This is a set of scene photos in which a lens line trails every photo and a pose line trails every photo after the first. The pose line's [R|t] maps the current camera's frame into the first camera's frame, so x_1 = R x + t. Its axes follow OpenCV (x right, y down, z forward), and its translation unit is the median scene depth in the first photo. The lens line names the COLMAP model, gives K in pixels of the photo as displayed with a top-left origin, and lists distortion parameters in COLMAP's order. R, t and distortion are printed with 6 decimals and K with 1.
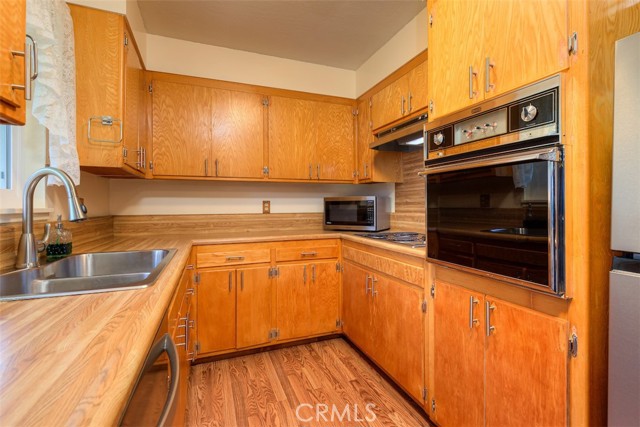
lens RADIAL K [[302.6, 0, 321.0], [0, 302.6, 208.5], [0, 0, 1]] dist [-0.005341, 0.002030]
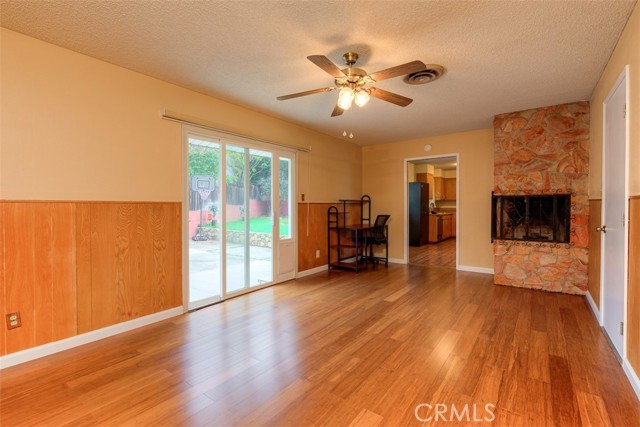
lens RADIAL K [[302.6, 0, 325.4], [0, 302.6, 210.0], [0, 0, 1]] dist [-0.005341, 0.002030]
pose [[0.559115, 0.013260, -0.828984, 2.299826], [-0.010555, 0.999905, 0.008874, 0.027141], [0.829023, 0.003788, 0.559202, -3.206952]]
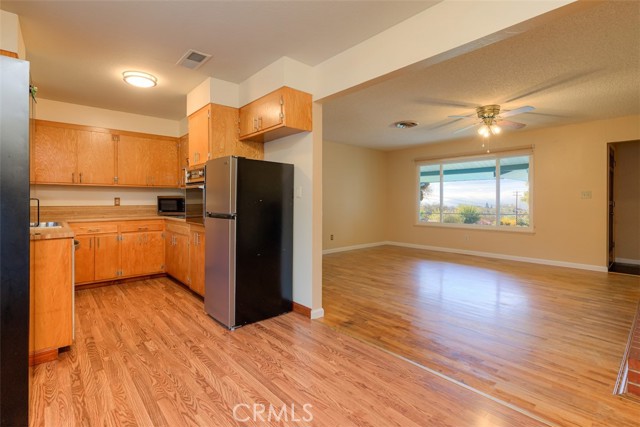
lens RADIAL K [[302.6, 0, 321.3], [0, 302.6, 203.0], [0, 0, 1]] dist [-0.005341, 0.002030]
pose [[0.933111, 0.002821, 0.359578, 0.307464], [-0.003126, 0.999995, 0.000269, -0.001039], [-0.359576, -0.001375, 0.933115, -1.073594]]
